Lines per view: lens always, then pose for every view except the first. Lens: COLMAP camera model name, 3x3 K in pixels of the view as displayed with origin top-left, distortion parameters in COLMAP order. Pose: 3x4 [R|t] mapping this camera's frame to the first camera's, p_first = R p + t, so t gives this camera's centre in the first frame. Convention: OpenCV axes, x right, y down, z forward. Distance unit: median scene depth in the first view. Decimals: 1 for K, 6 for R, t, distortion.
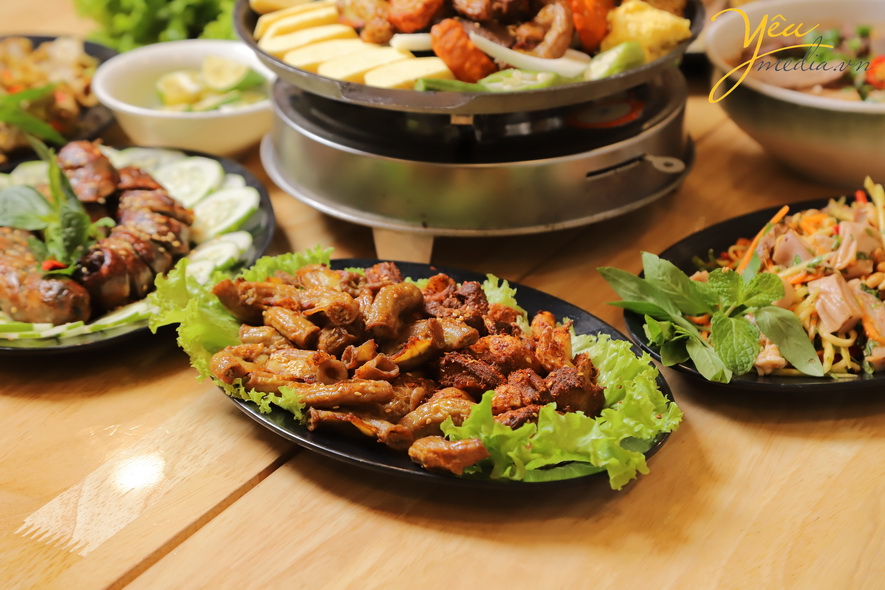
lens RADIAL K [[2767.4, 0, 442.5], [0, 2767.4, 295.0], [0, 0, 1]] dist [-0.020258, -0.848683]
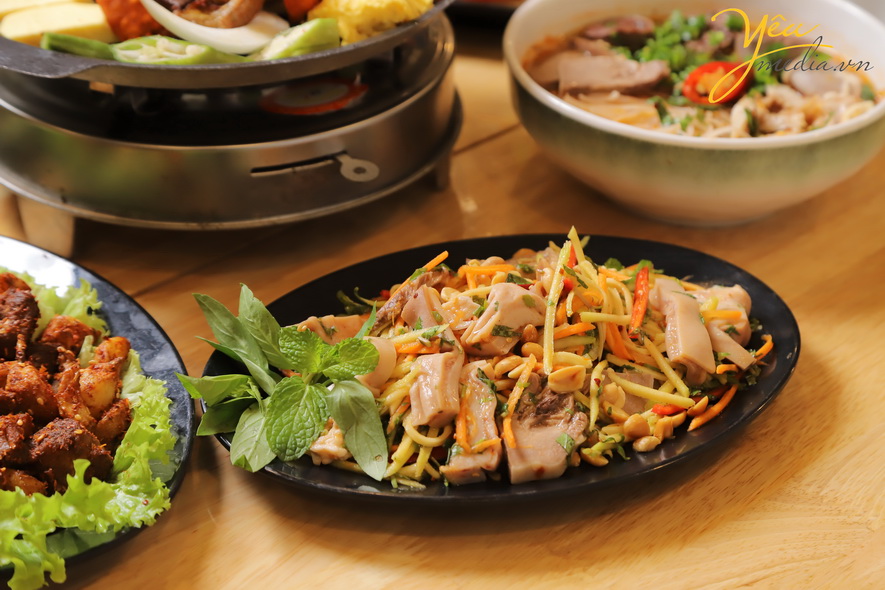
lens RADIAL K [[2767.4, 0, 442.5], [0, 2767.4, 295.0], [0, 0, 1]] dist [-0.020258, -0.848683]
pose [[0.966478, 0.159576, -0.201137, 0.299100], [-0.141389, 0.984701, 0.101847, -0.105723], [0.214312, -0.069995, 0.974254, 0.209742]]
